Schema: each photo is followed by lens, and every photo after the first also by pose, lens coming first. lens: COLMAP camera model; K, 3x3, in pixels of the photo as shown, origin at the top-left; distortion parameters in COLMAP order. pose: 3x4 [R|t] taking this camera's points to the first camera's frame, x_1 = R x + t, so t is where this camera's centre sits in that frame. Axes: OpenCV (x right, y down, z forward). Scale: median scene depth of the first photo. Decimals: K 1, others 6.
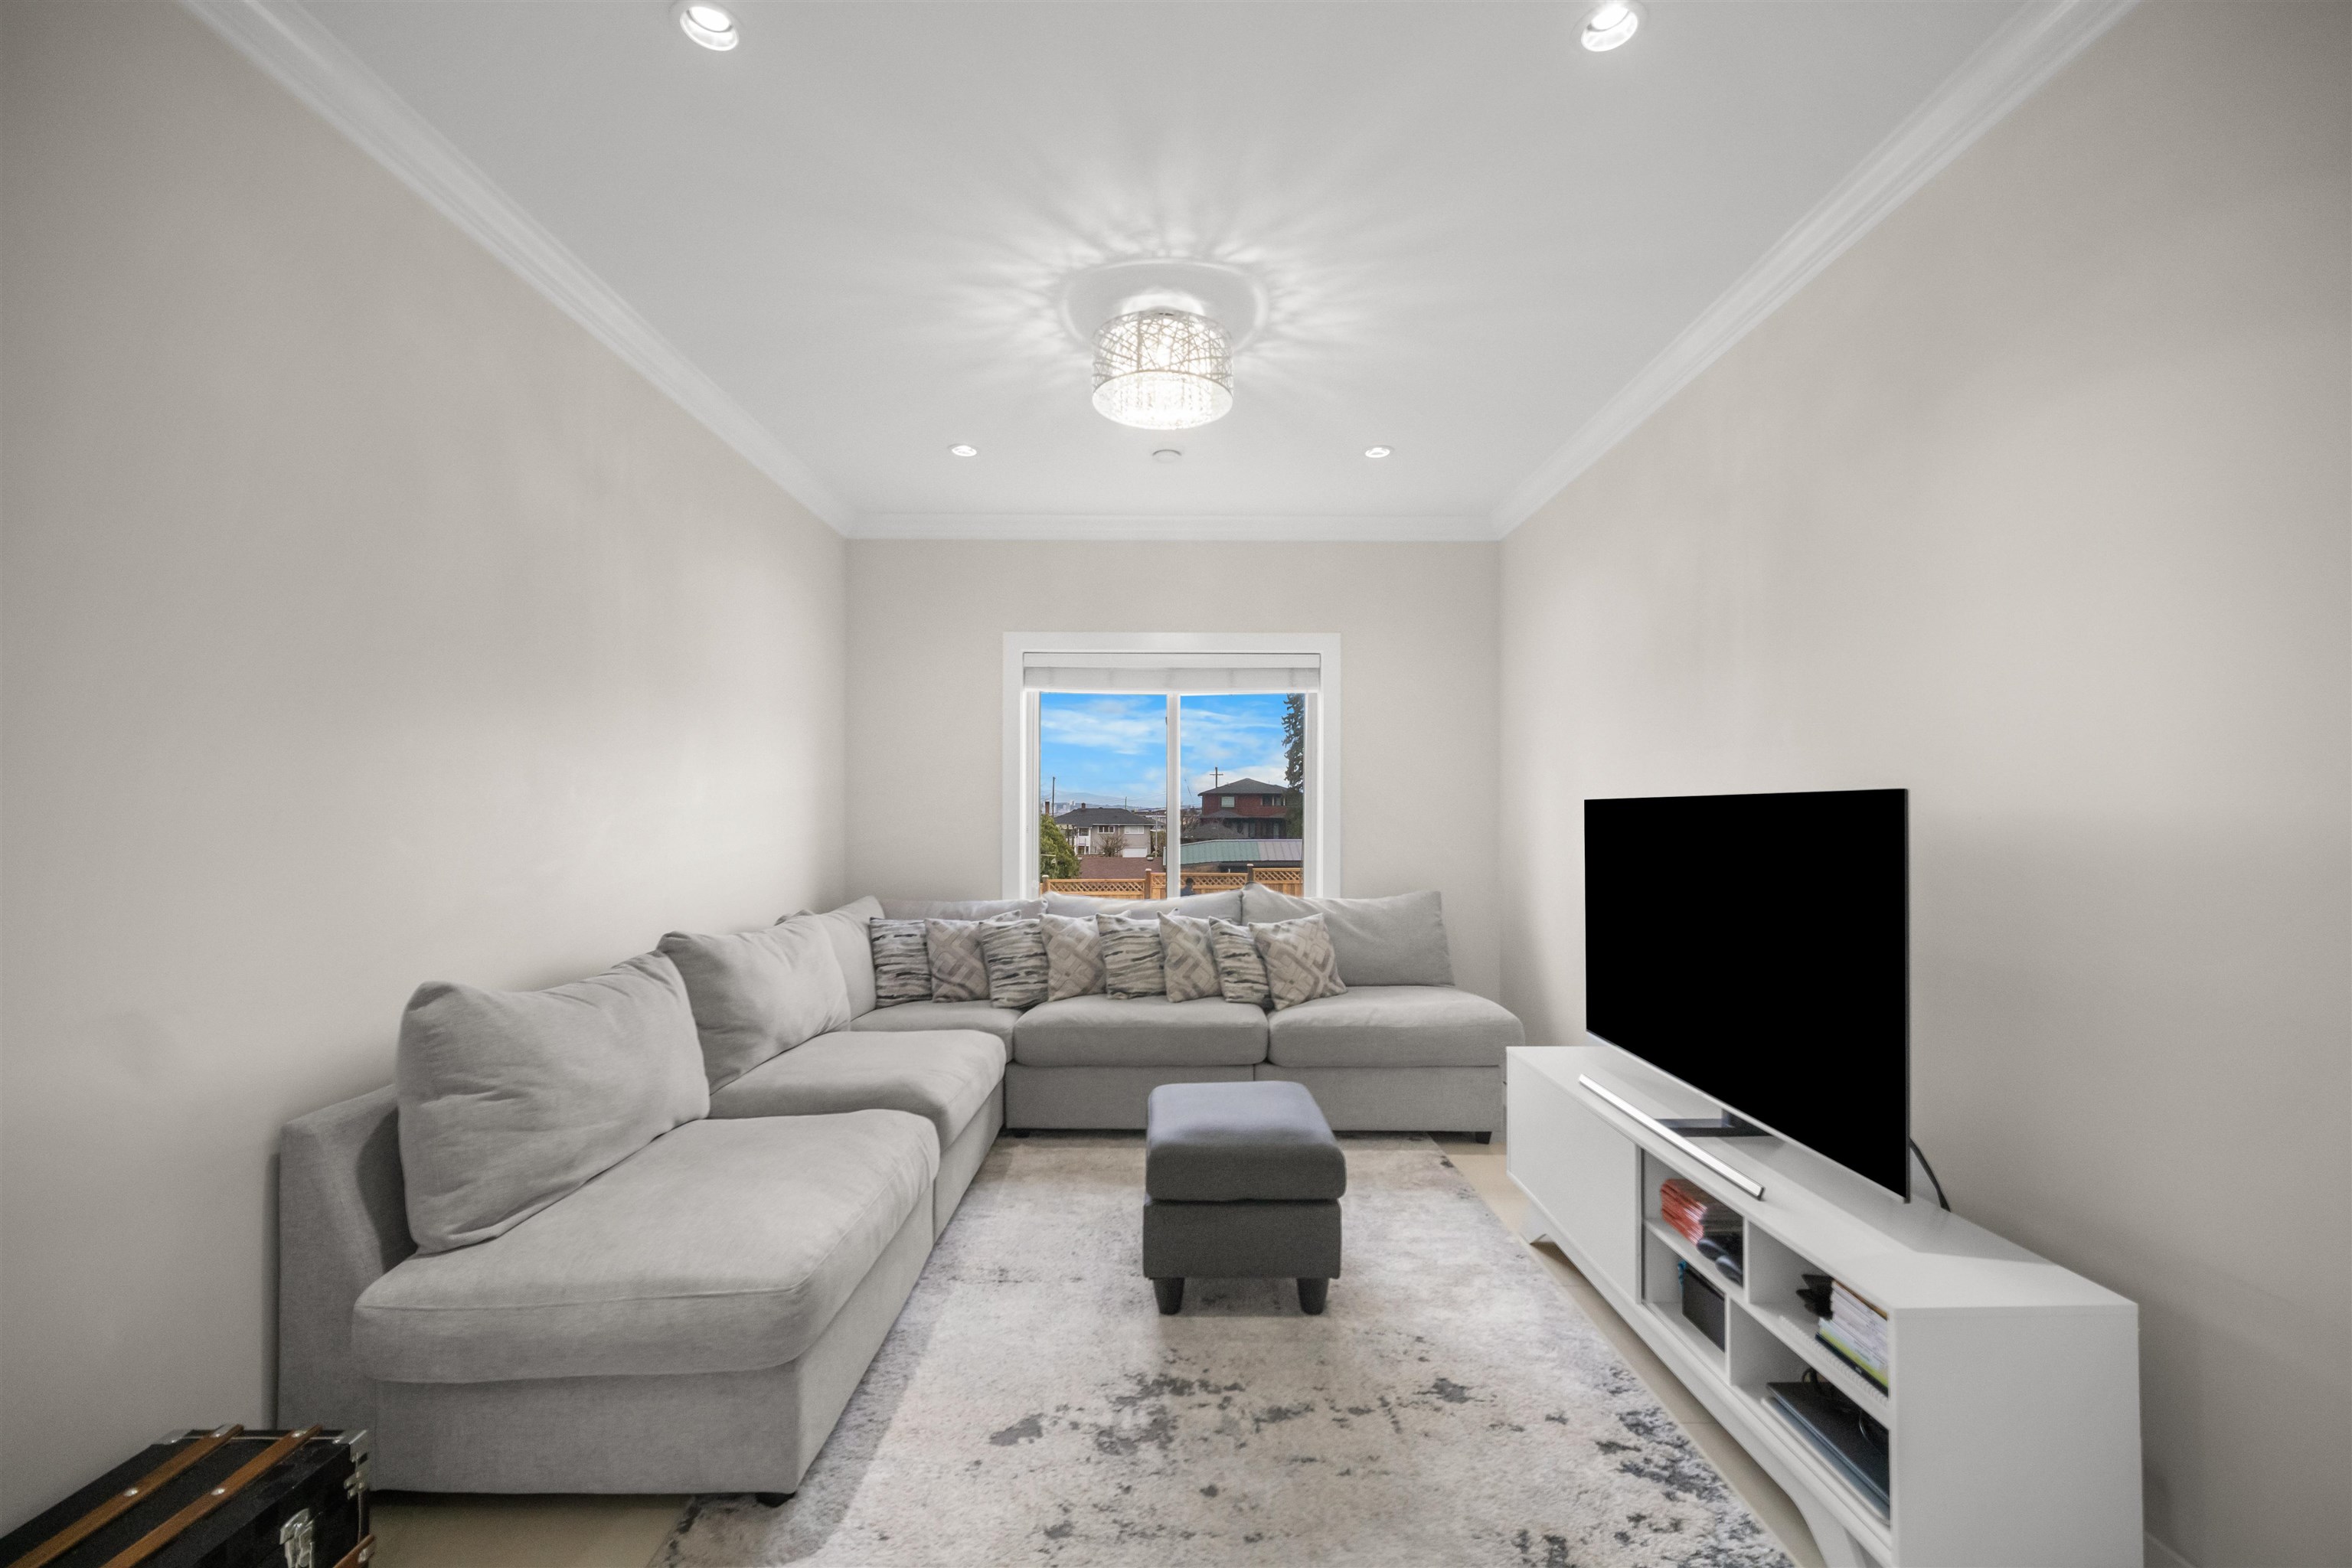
lens RADIAL K [[939.1, 0, 1177.2], [0, 939.1, 799.2], [0, 0, 1]] dist [-0.001852, -0.000138]
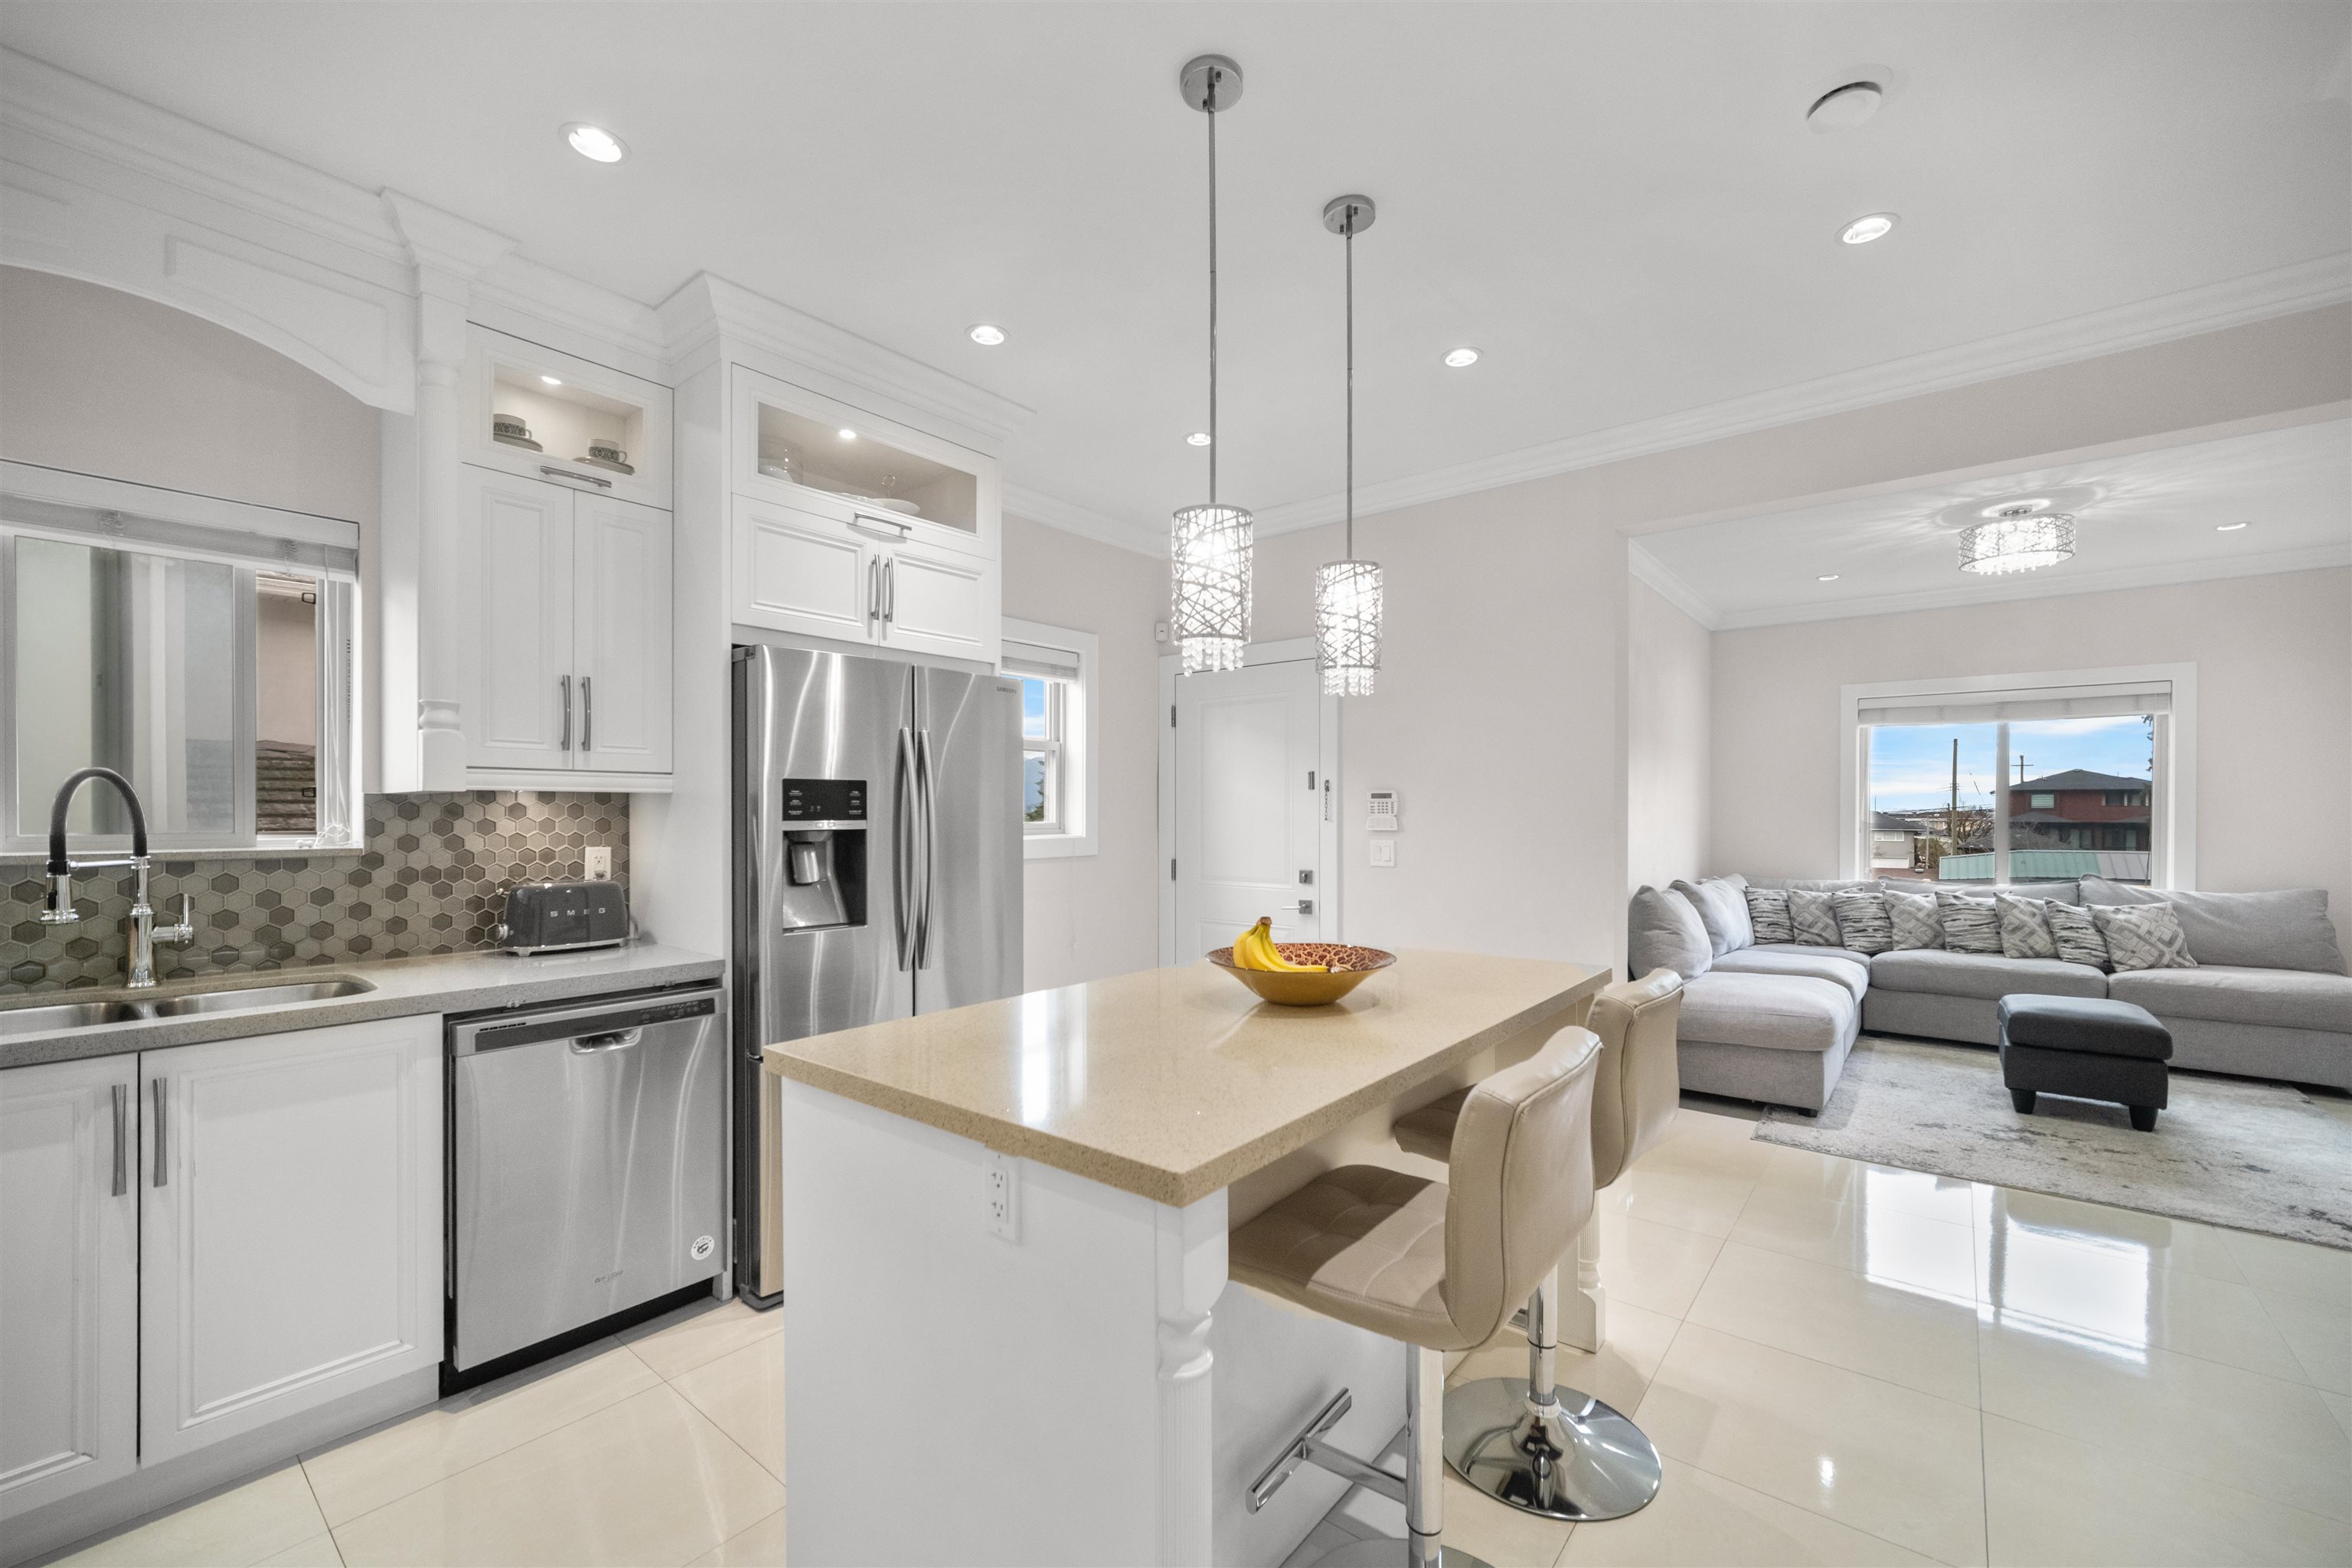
lens RADIAL K [[951.9, 0, 1182.0], [0, 951.9, 815.1], [0, 0, 1]] dist [-0.002916, -0.000145]
pose [[0.776816, 0.000180, -0.629727, -0.067286], [0.008826, 0.999899, 0.011174, -0.014794], [0.629665, -0.014238, 0.776736, -0.782934]]
